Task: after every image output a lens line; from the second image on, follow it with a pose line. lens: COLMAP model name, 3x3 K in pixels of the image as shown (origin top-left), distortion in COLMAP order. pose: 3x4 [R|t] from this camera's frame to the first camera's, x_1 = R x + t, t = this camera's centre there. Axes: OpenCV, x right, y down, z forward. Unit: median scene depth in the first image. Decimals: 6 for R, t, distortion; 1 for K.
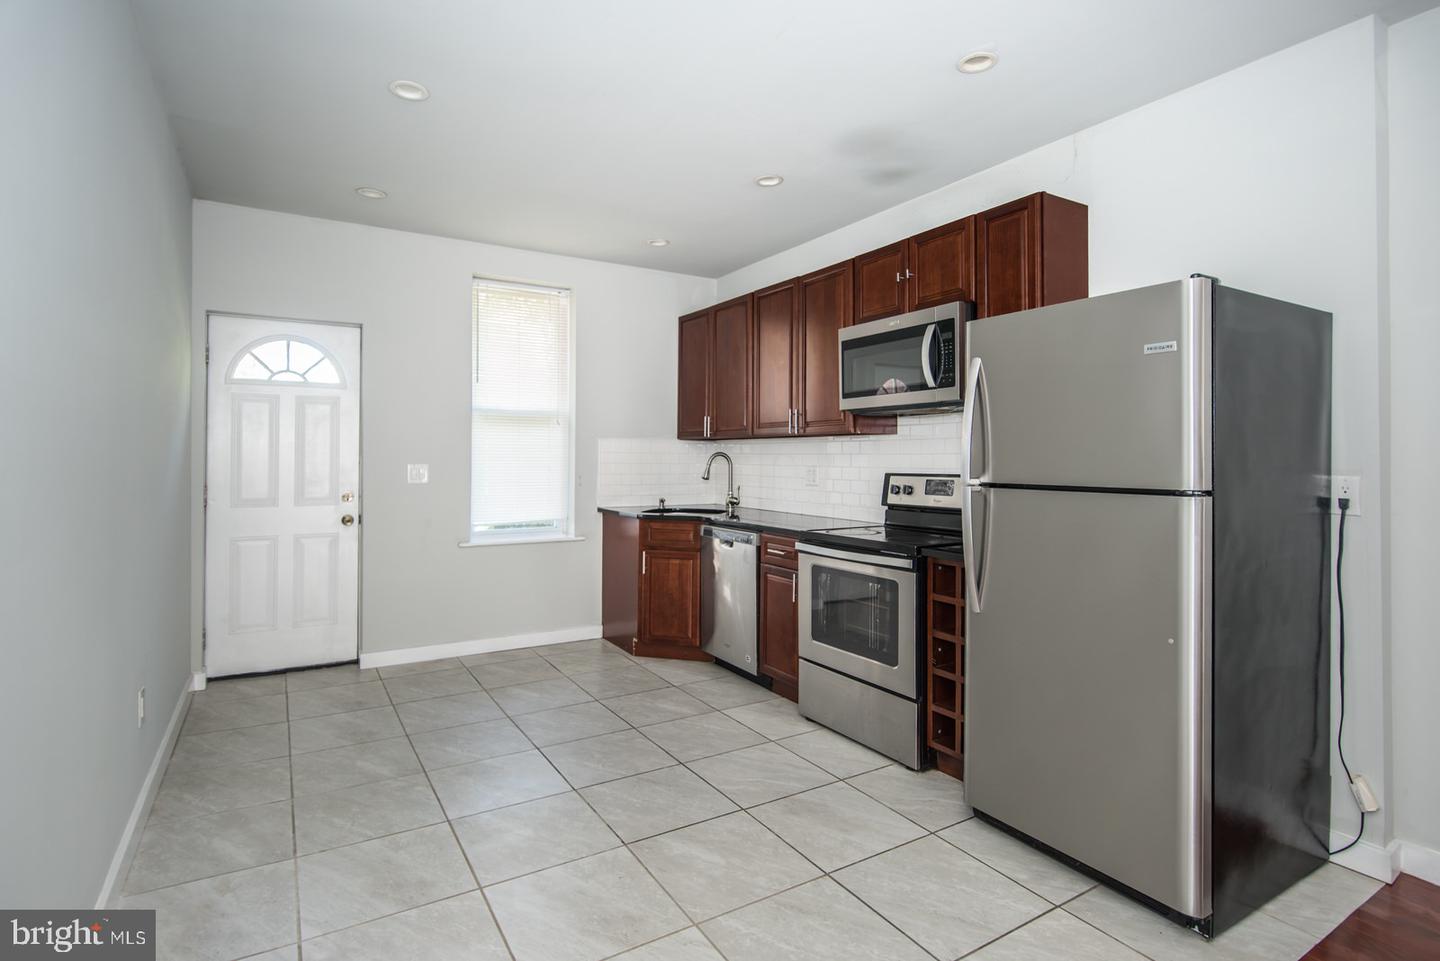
lens RADIAL K [[746.7, 0, 766.2], [0, 746.7, 450.3], [0, 0, 1]] dist [-0.014775, 0.004108]
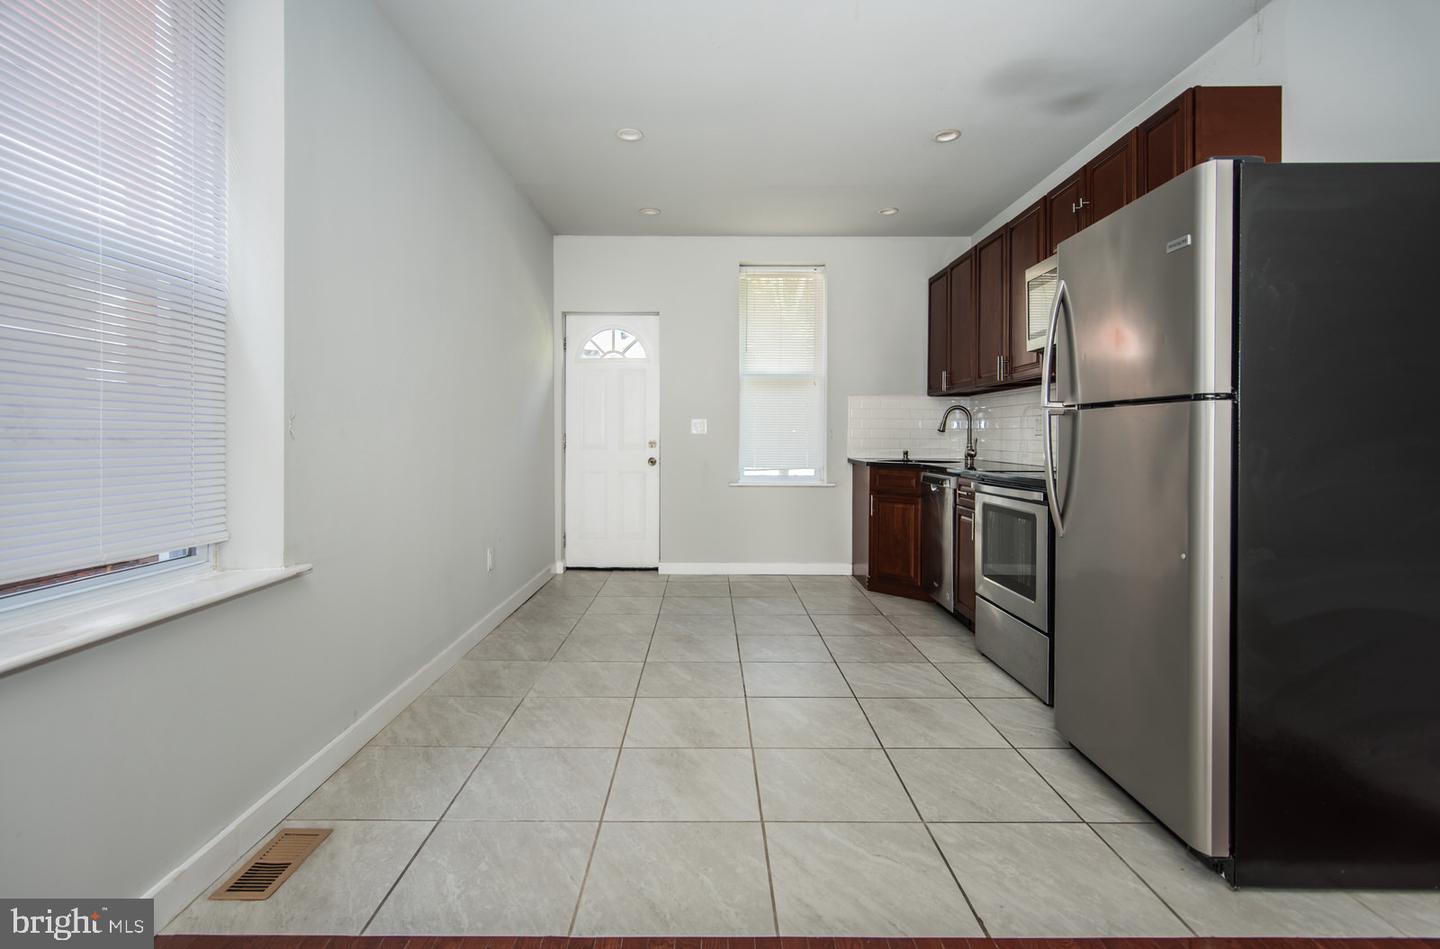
lens RADIAL K [[746.7, 0, 718.5], [0, 746.7, 439.7], [0, 0, 1]] dist [-0.014775, 0.004108]
pose [[0.837563, -0.001768, -0.546337, 0.267696], [0.007301, 0.999942, 0.007957, 0.046675], [0.546292, -0.010653, 0.837527, -0.047850]]
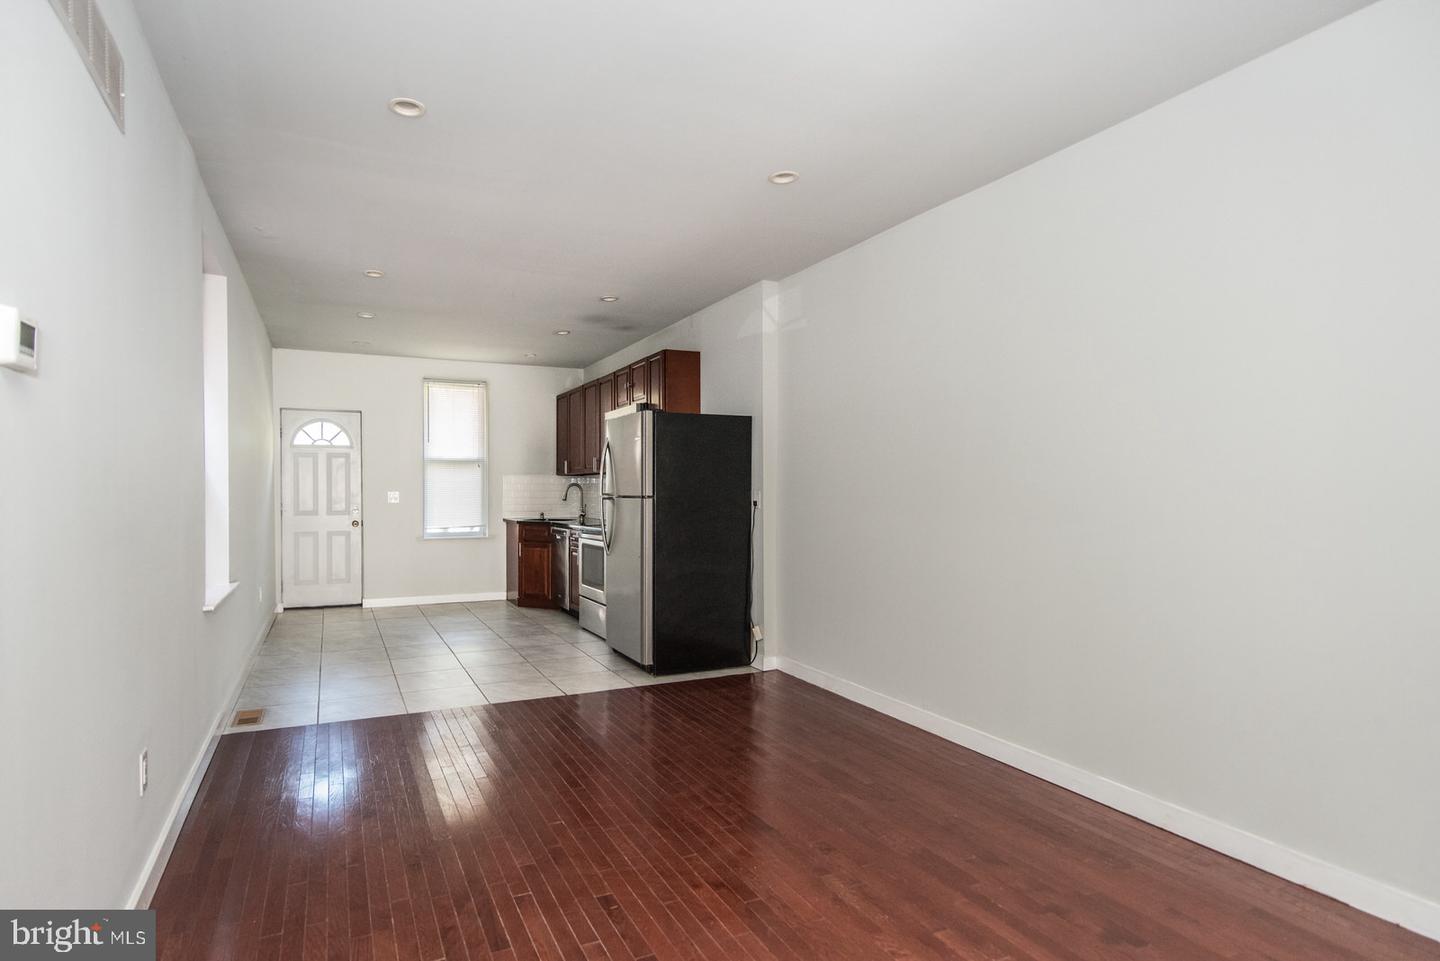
lens RADIAL K [[746.7, 0, 675.9], [0, 746.7, 495.2], [0, 0, 1]] dist [-0.014775, 0.004108]
pose [[0.986819, -0.006316, -0.161708, 0.486341], [0.008837, 0.999850, 0.014879, 0.008189], [0.161589, -0.016112, 0.986727, -0.633514]]
